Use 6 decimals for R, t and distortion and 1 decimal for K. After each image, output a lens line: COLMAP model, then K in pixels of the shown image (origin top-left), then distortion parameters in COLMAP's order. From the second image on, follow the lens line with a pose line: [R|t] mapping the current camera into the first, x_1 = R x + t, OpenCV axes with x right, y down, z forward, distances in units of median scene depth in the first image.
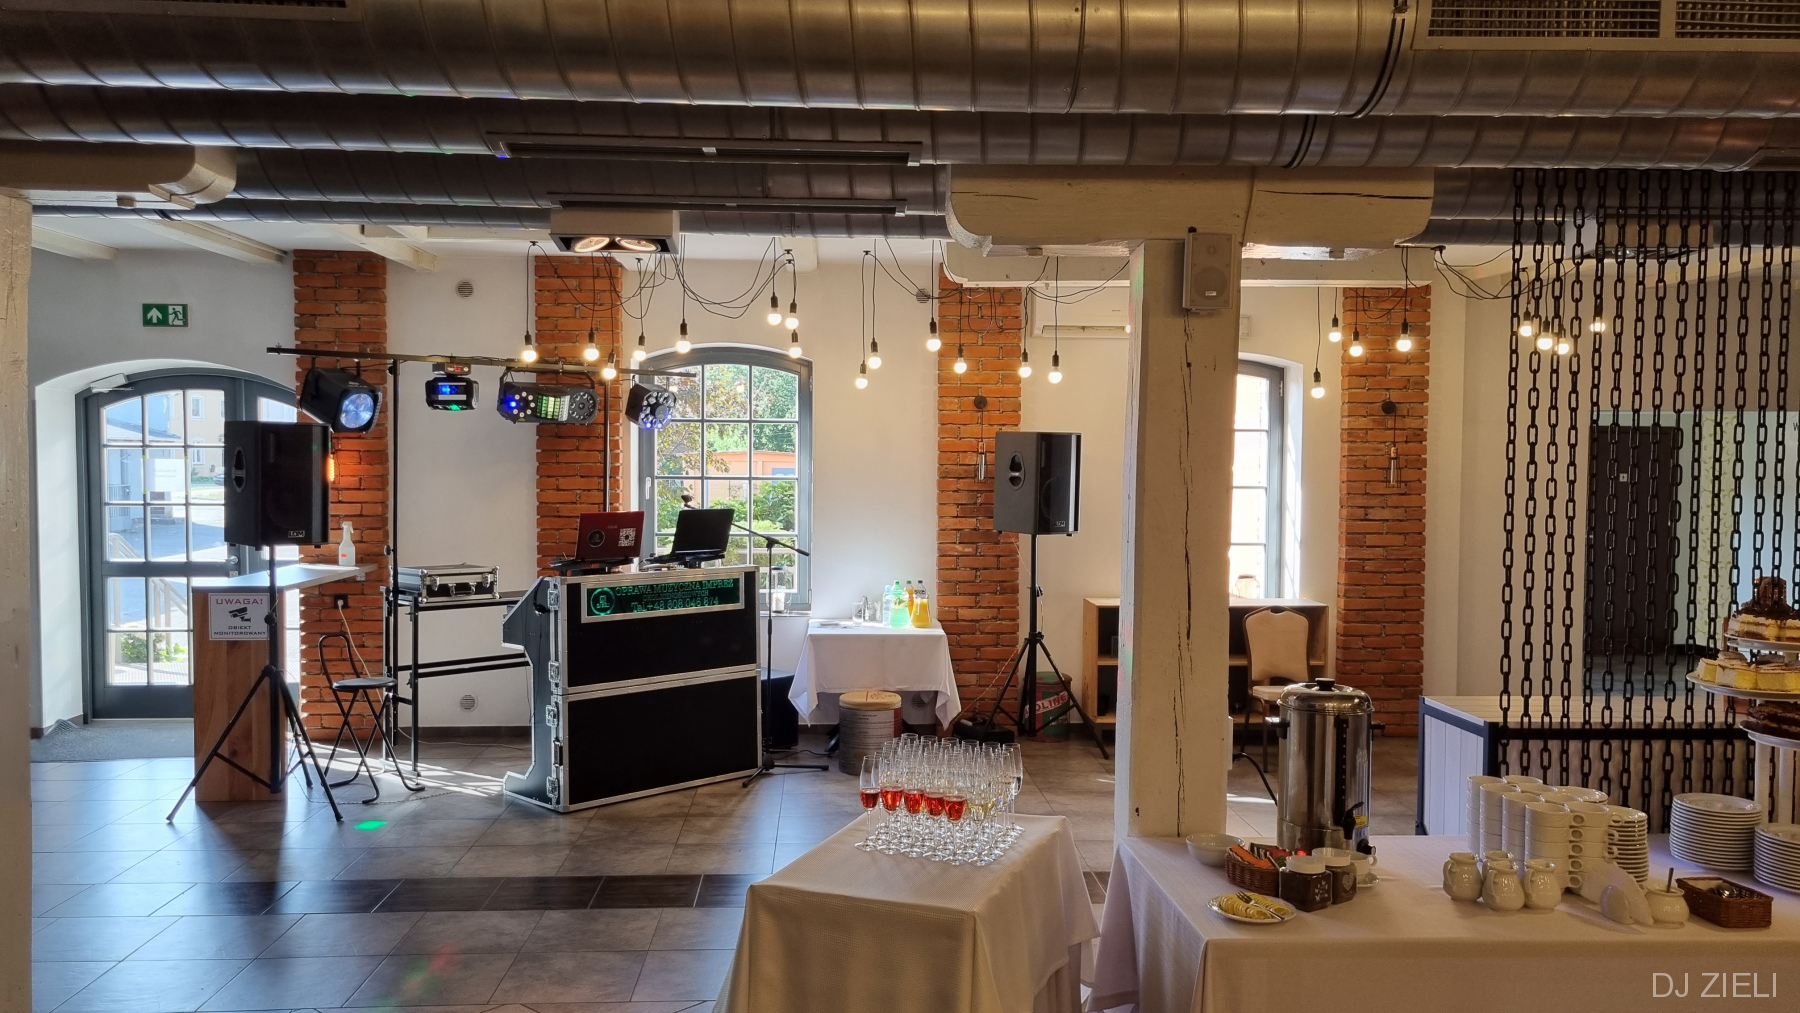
lens RADIAL K [[1349.4, 0, 898.3], [0, 1349.4, 515.6], [0, 0, 1]] dist [0.037301, -0.009555]
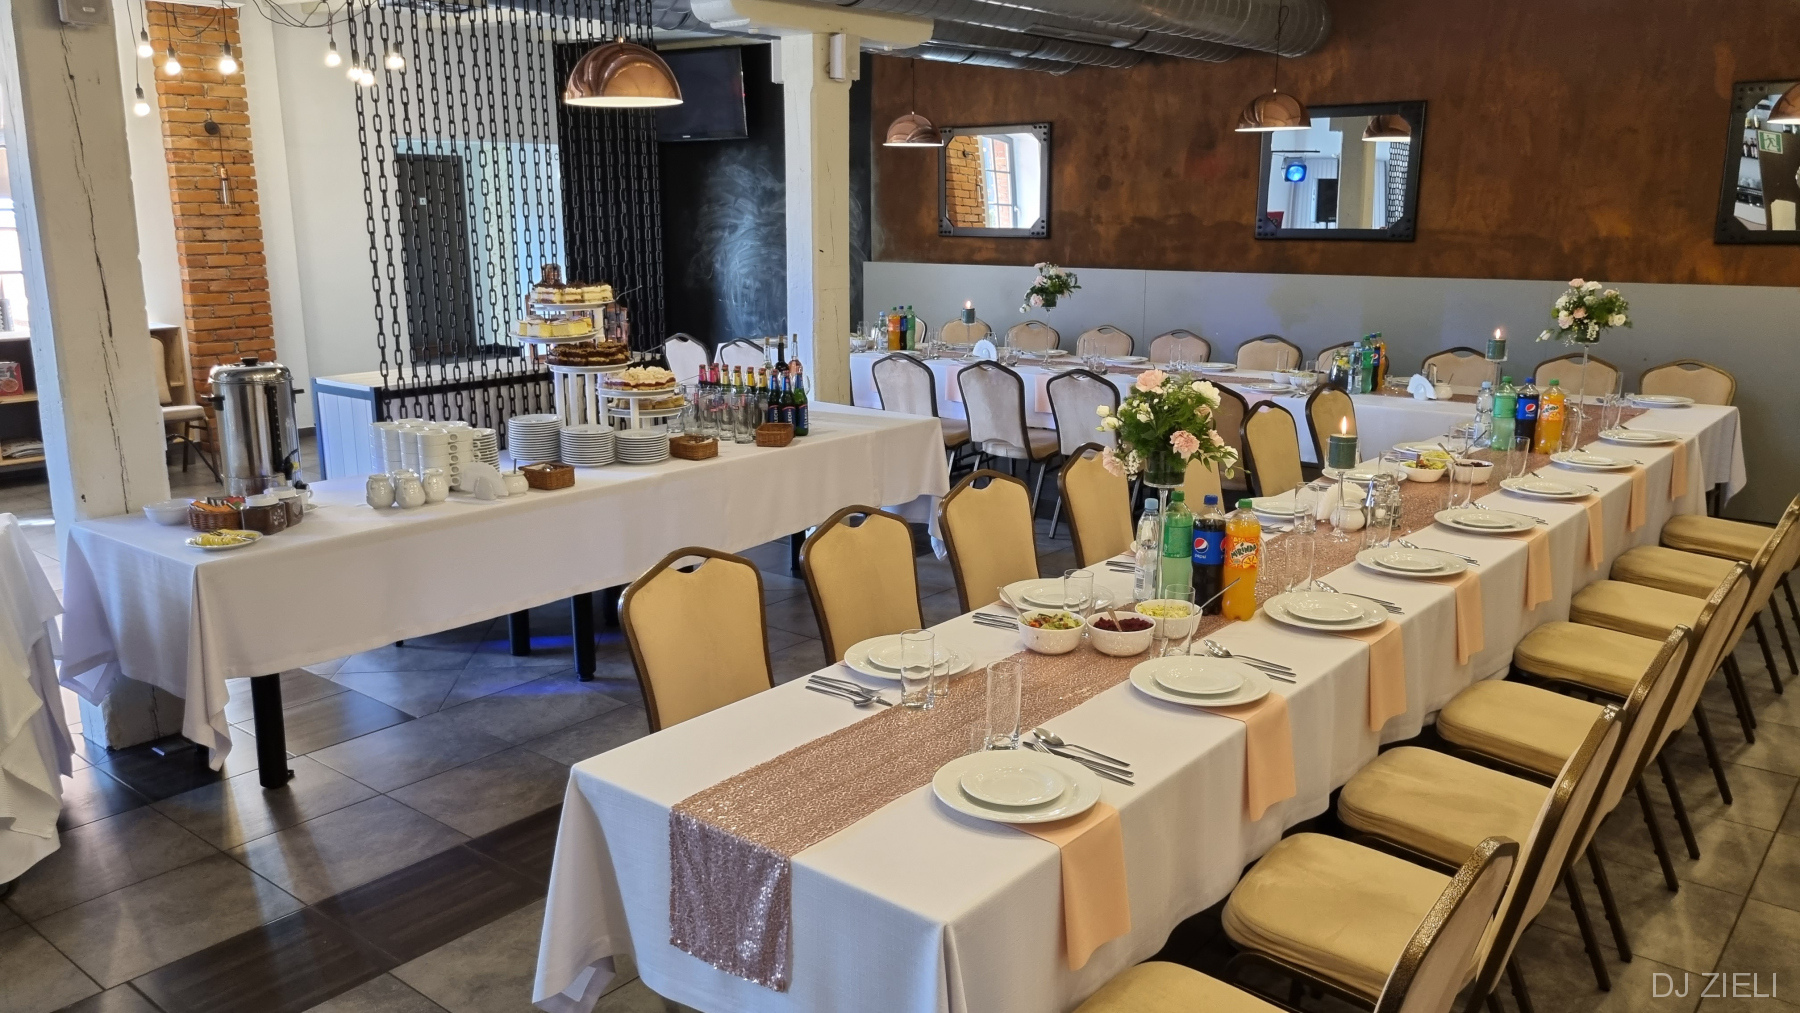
lens RADIAL K [[1349.4, 0, 898.3], [0, 1349.4, 515.6], [0, 0, 1]] dist [0.037301, -0.009555]
pose [[0.676359, -0.175557, 0.715345, -0.162740], [0.034736, 0.977703, 0.207101, 0.023458], [-0.735752, -0.115227, 0.667376, -0.221523]]
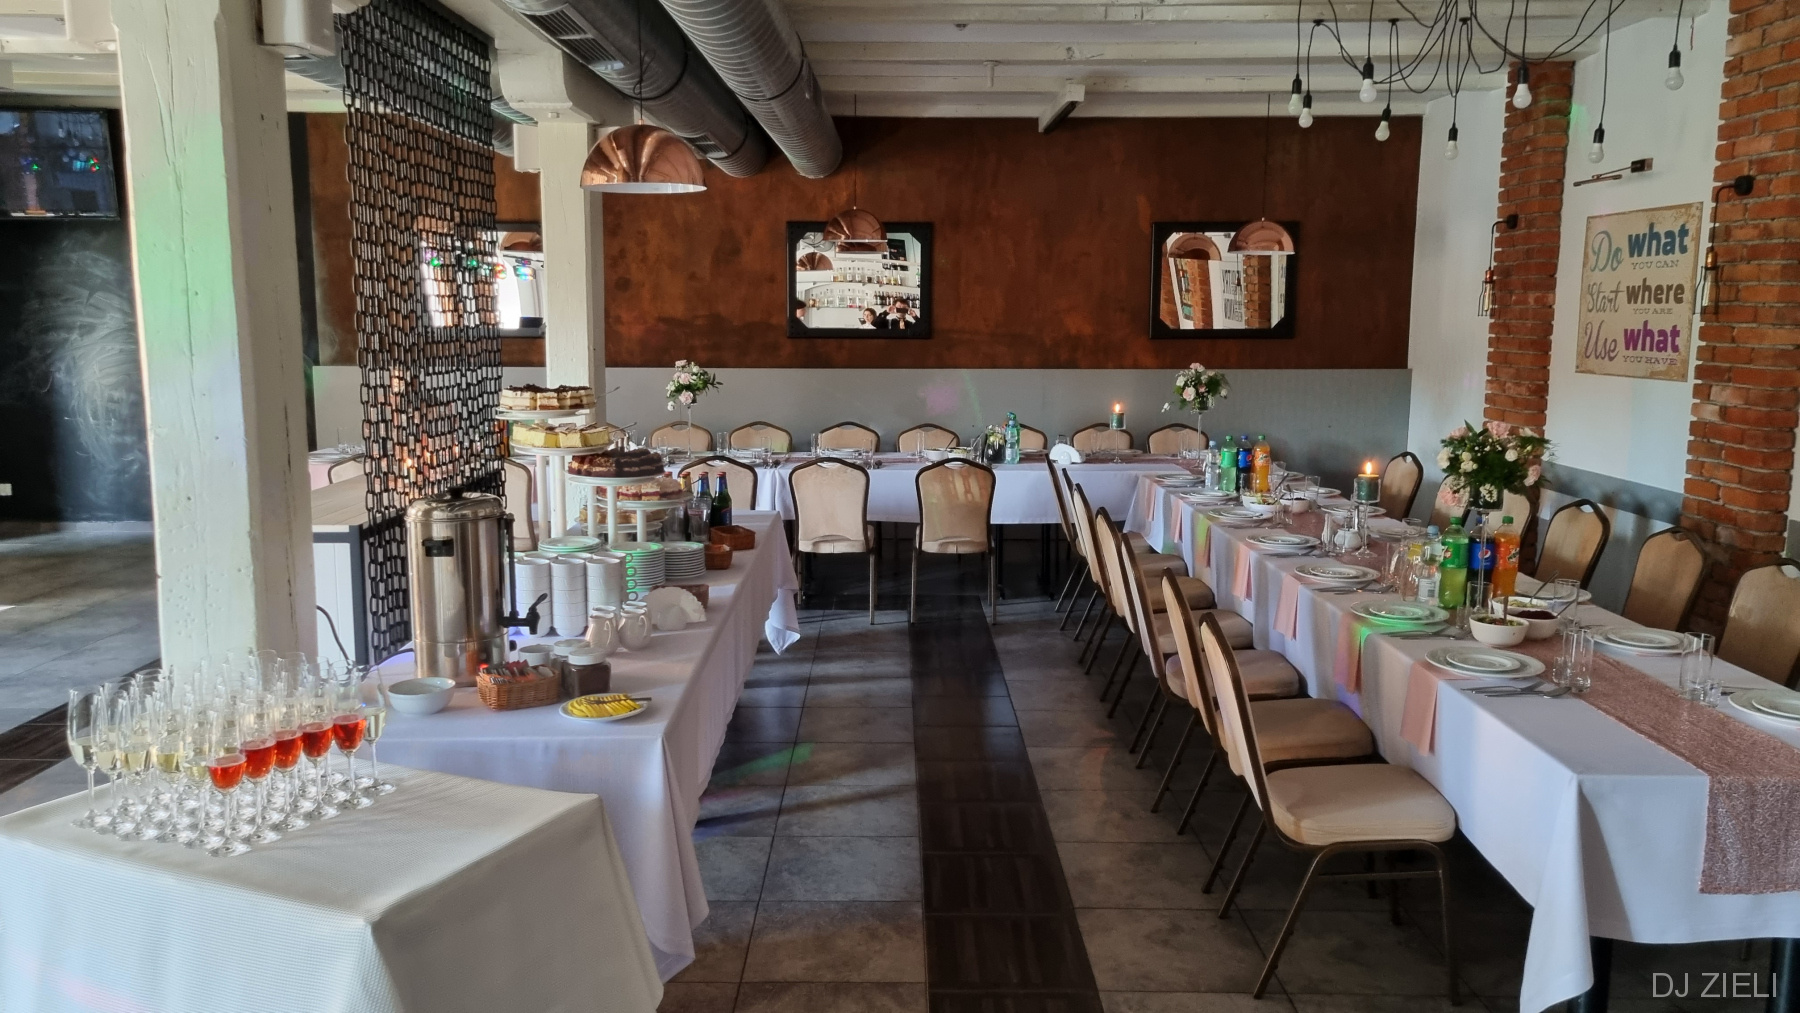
lens RADIAL K [[1349.4, 0, 898.3], [0, 1349.4, 515.6], [0, 0, 1]] dist [0.037301, -0.009555]
pose [[0.050750, -0.158473, 0.986058, -0.544892], [0.032072, 0.987080, 0.156987, 0.000519], [-0.998196, 0.023658, 0.055177, 0.578167]]
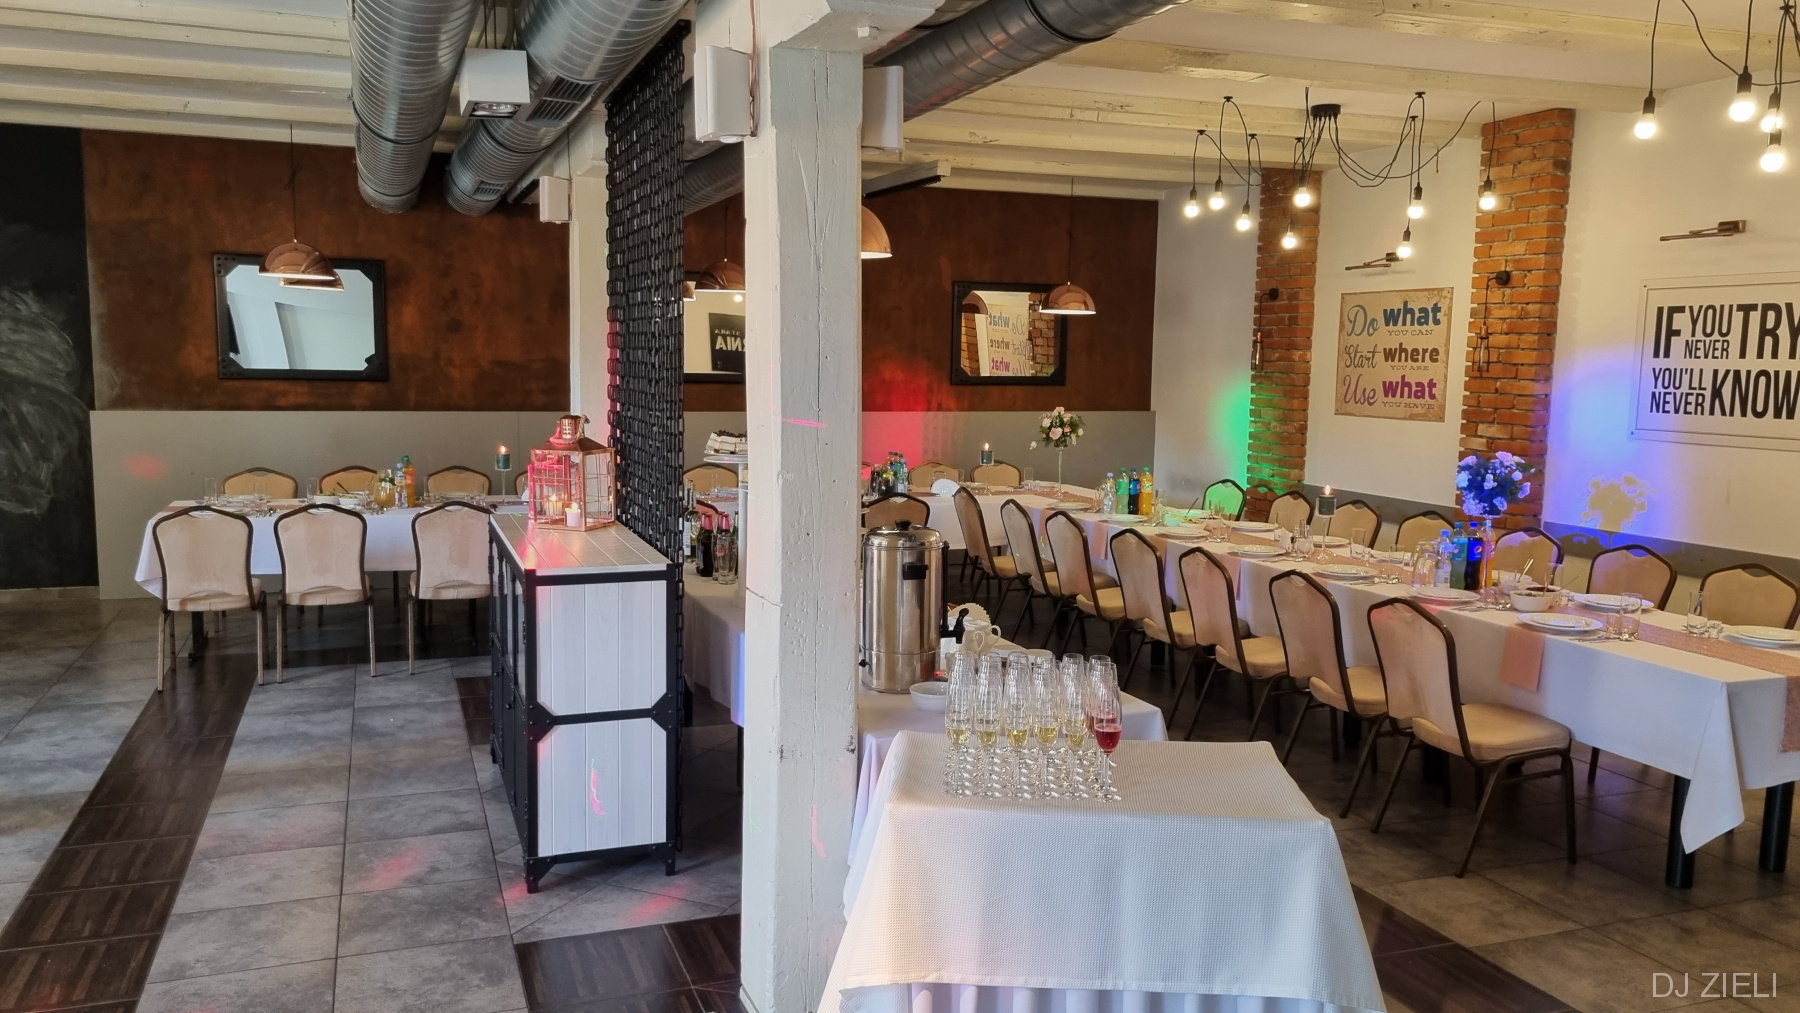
lens RADIAL K [[1345.3, 0, 905.4], [0, 1345.3, 536.1], [0, 0, 1]] dist [0.030784, -0.000481]
pose [[-0.308233, -0.140949, 0.940811, -0.644074], [0.014424, 0.988157, 0.152768, -0.031756], [-0.951201, 0.060658, -0.302550, 1.198616]]
